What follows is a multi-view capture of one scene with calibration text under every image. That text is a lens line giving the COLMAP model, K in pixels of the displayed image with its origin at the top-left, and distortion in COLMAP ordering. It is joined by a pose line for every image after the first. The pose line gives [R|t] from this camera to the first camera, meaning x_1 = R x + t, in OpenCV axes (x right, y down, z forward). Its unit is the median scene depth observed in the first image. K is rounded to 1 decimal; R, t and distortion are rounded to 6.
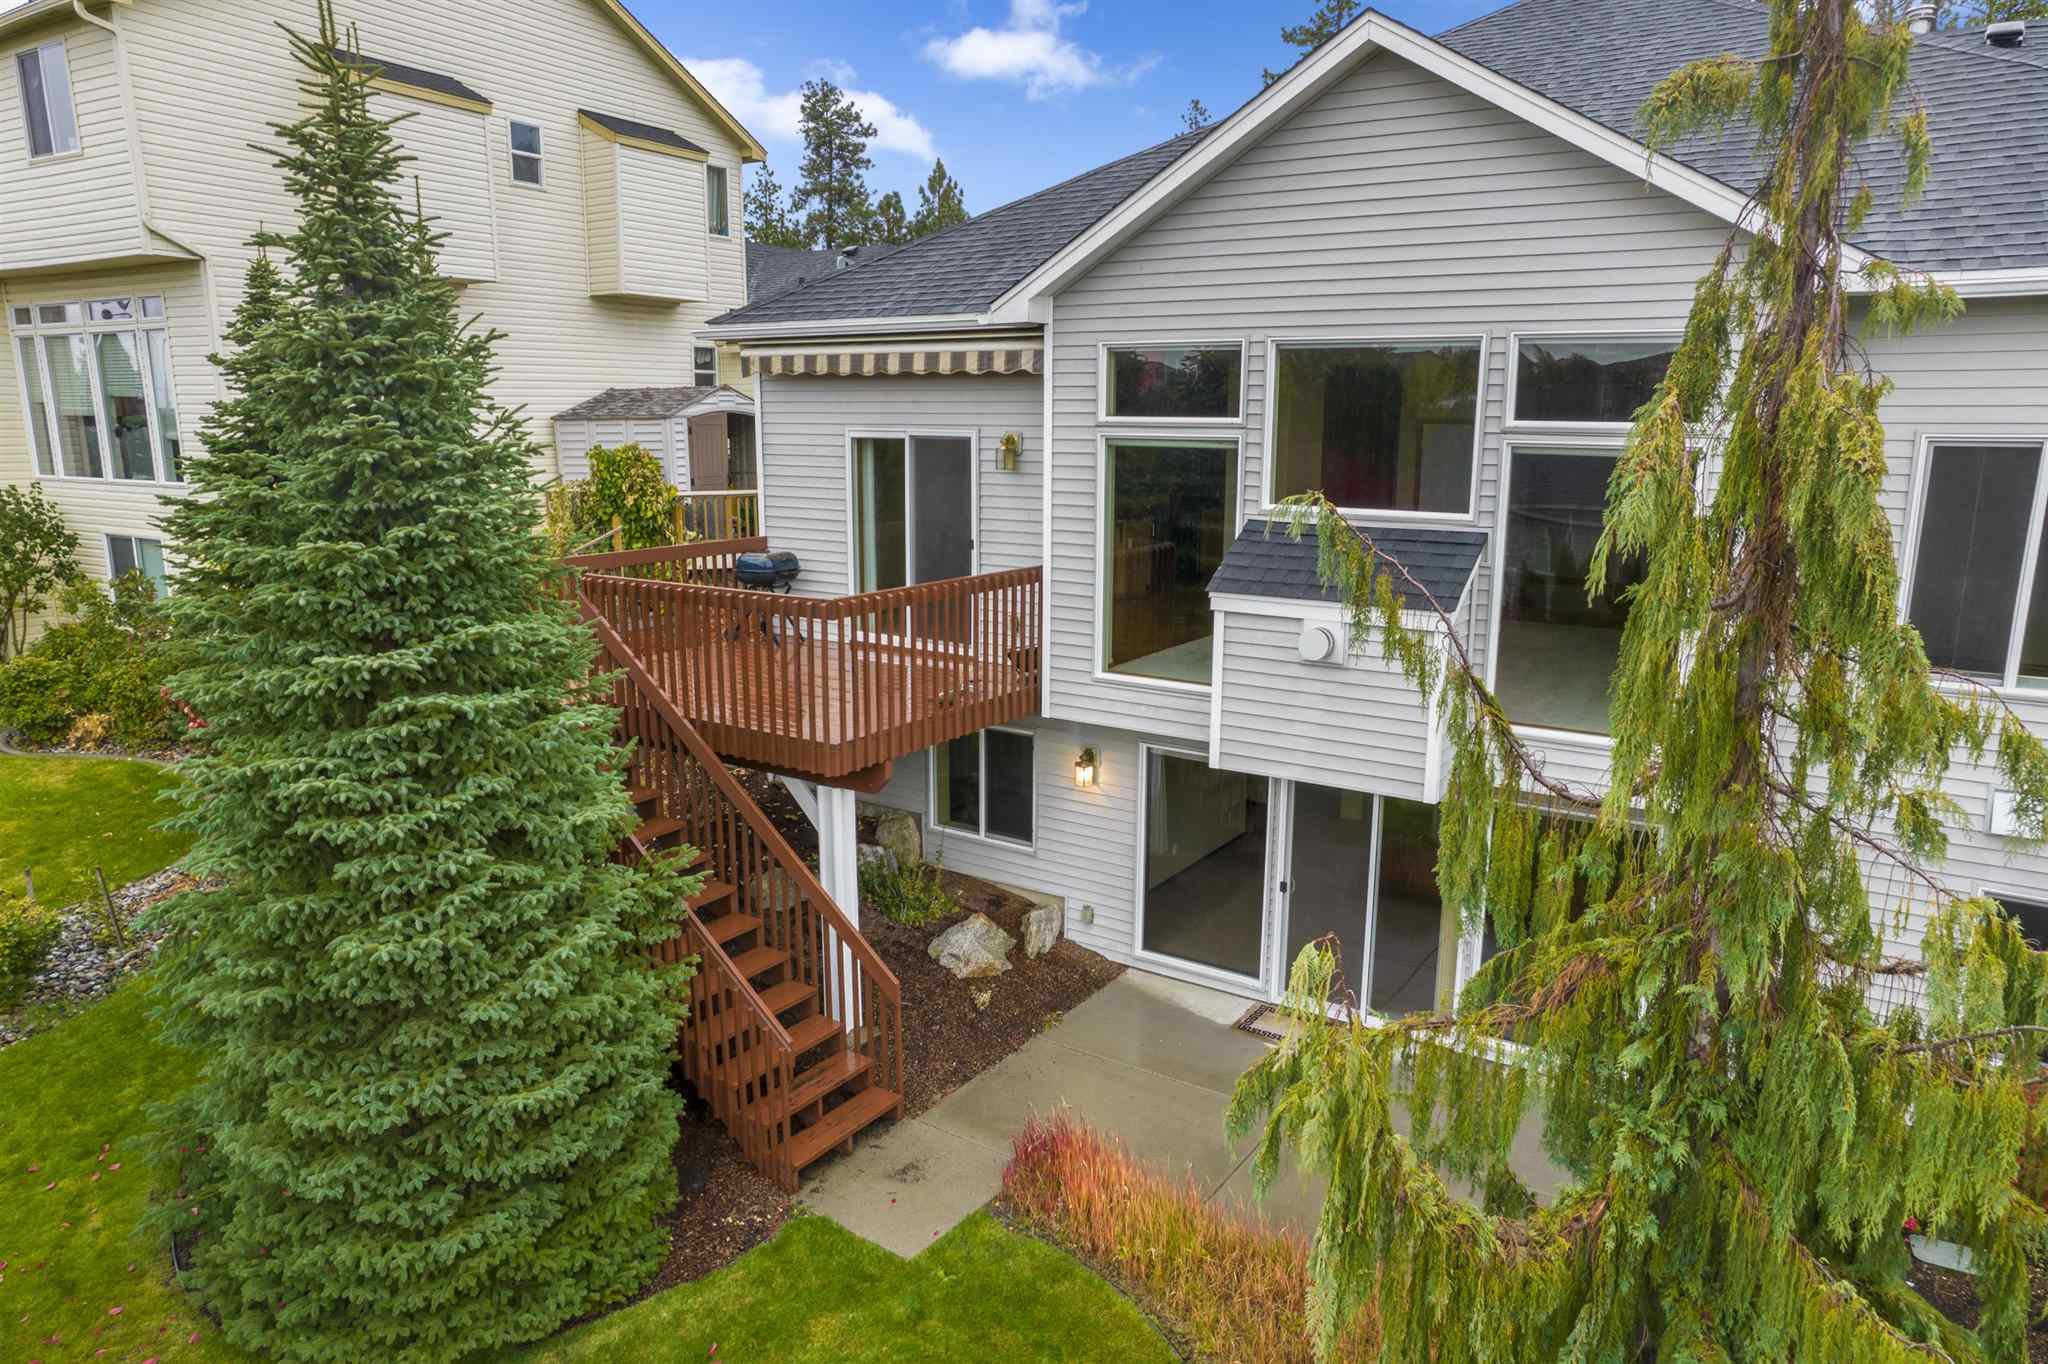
lens RADIAL K [[1321.0, 0, 1029.3], [0, 1321.0, 679.7], [0, 0, 1]] dist [-0.029117, 0.007009]
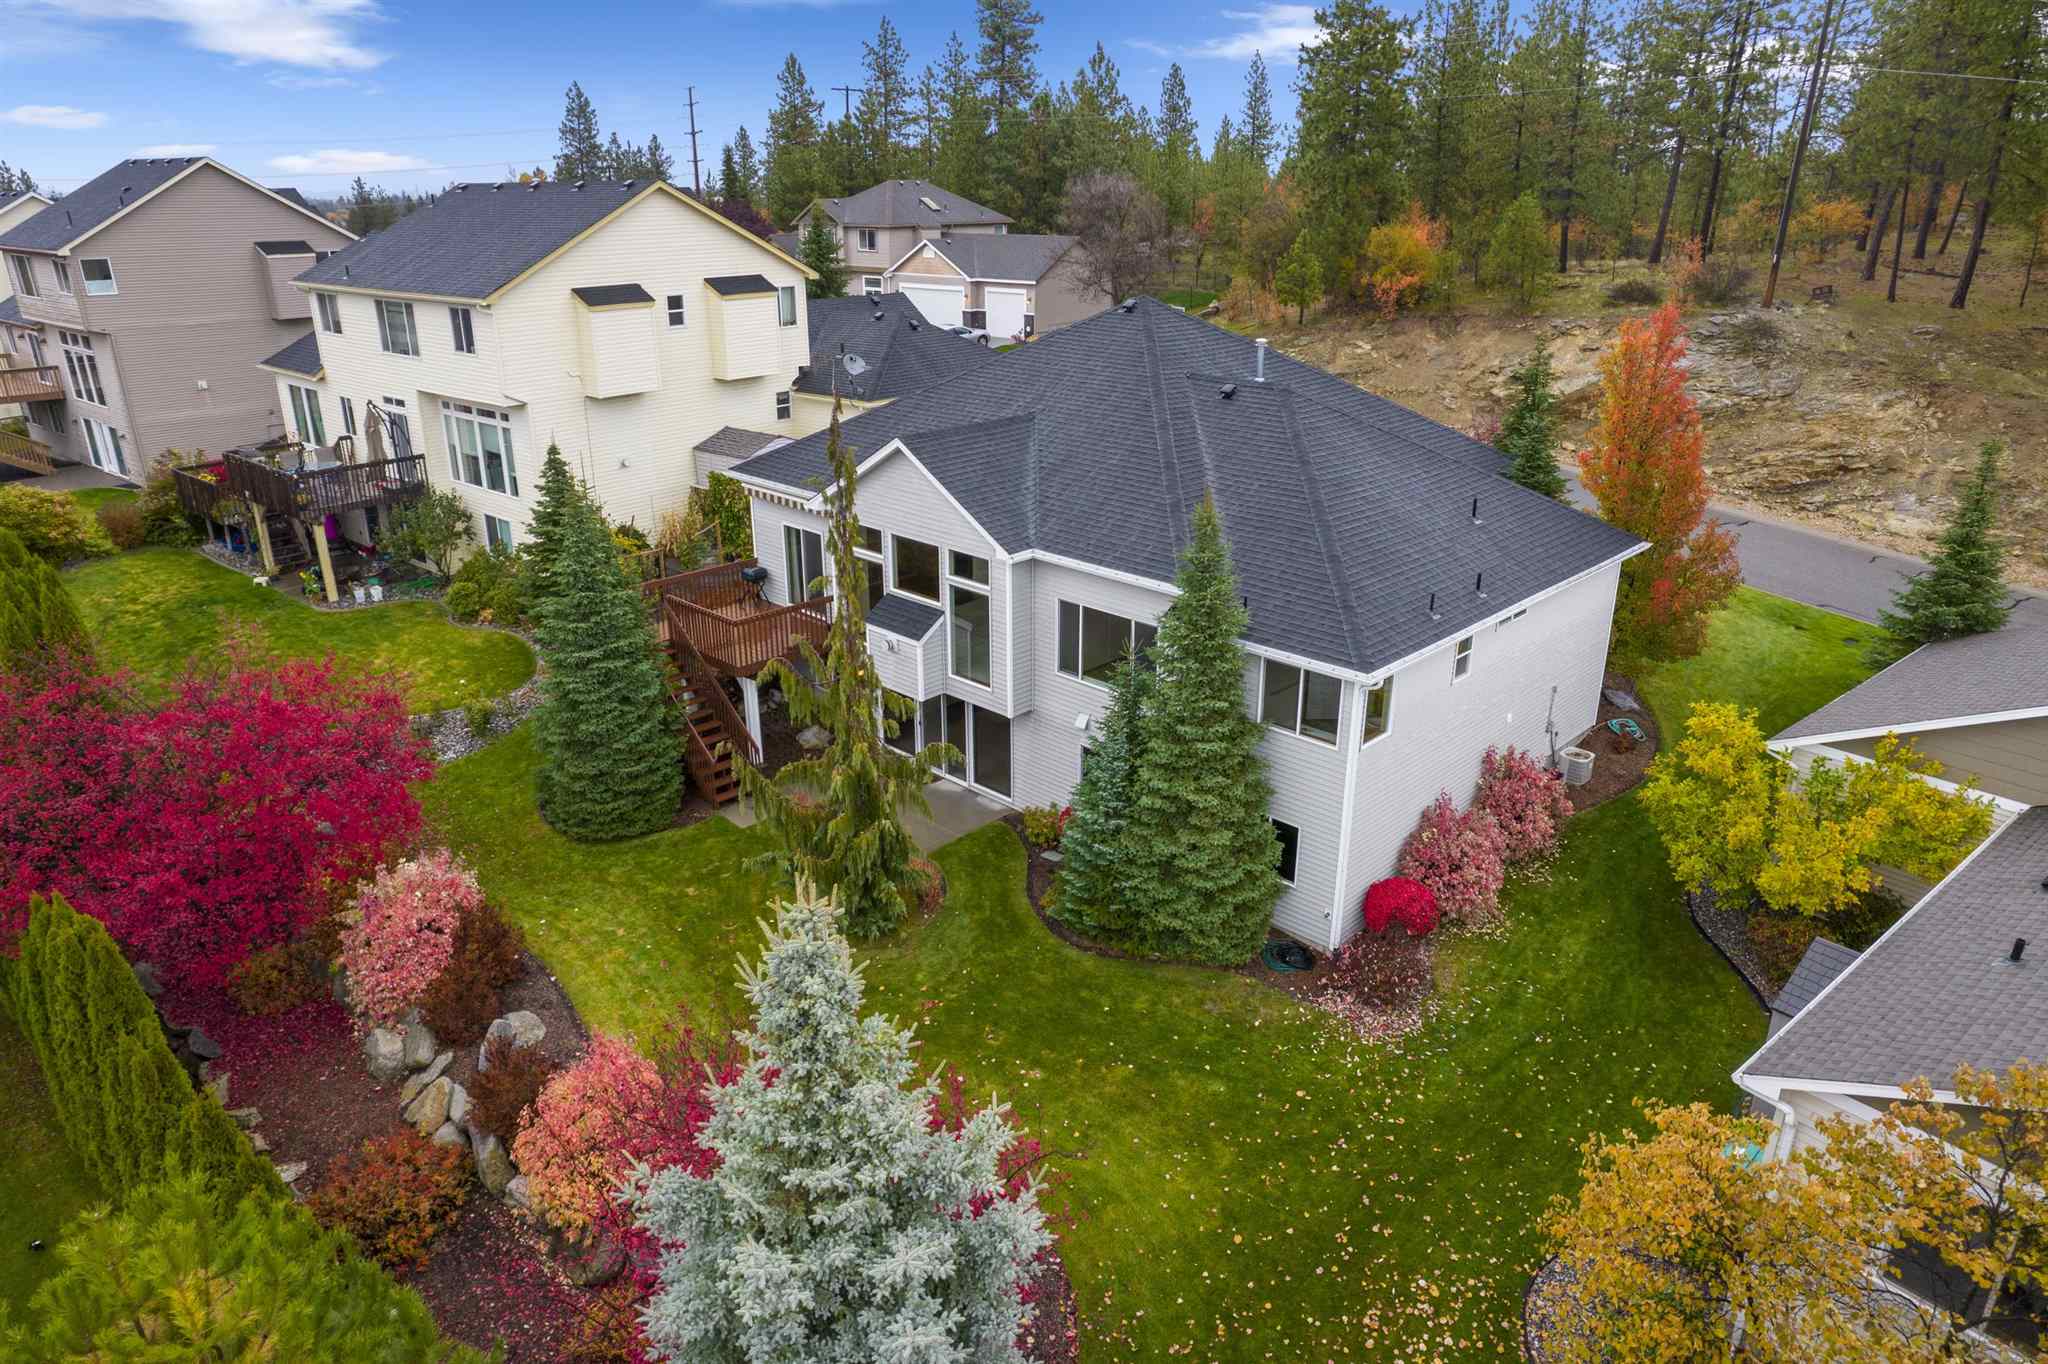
lens RADIAL K [[1321.0, 0, 1027.9], [0, 1321.0, 687.9], [0, 0, 1]] dist [-0.029117, 0.007009]
pose [[0.982308, 0.061831, -0.176769, 1.081151], [-0.031531, 0.985054, 0.169337, -0.453902], [0.184597, -0.160768, 0.969576, -1.869831]]
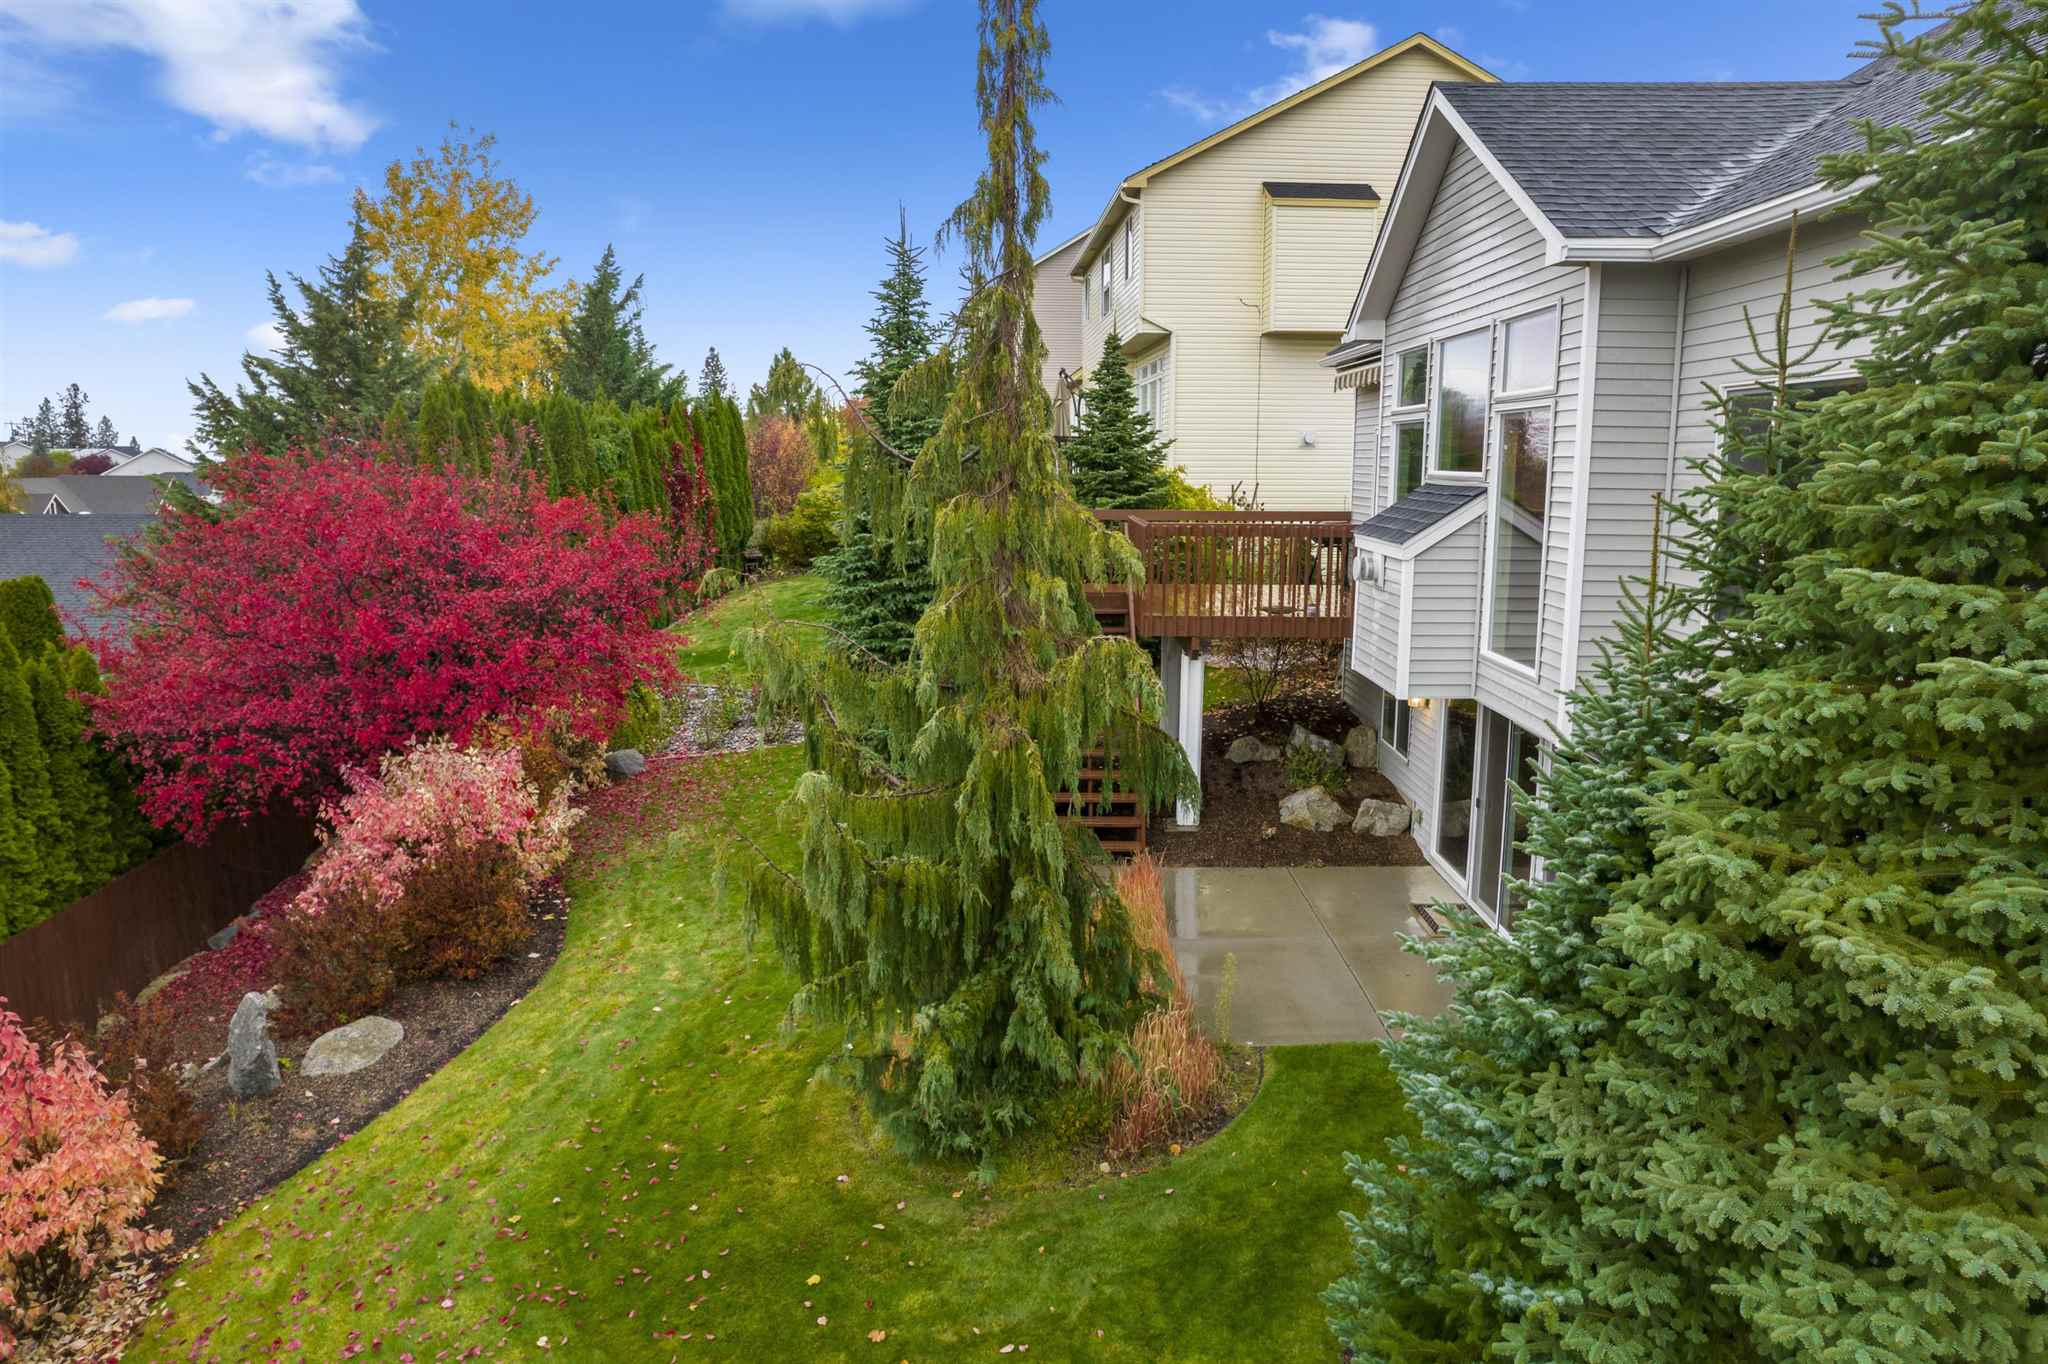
lens RADIAL K [[1321.0, 0, 1024.1], [0, 1321.0, 678.6], [0, 0, 1]] dist [-0.029117, 0.007009]
pose [[0.553074, 0.138426, -0.821552, 1.147997], [-0.171336, 0.983921, 0.050440, 0.071727], [0.815324, 0.112864, 0.567899, -0.014786]]
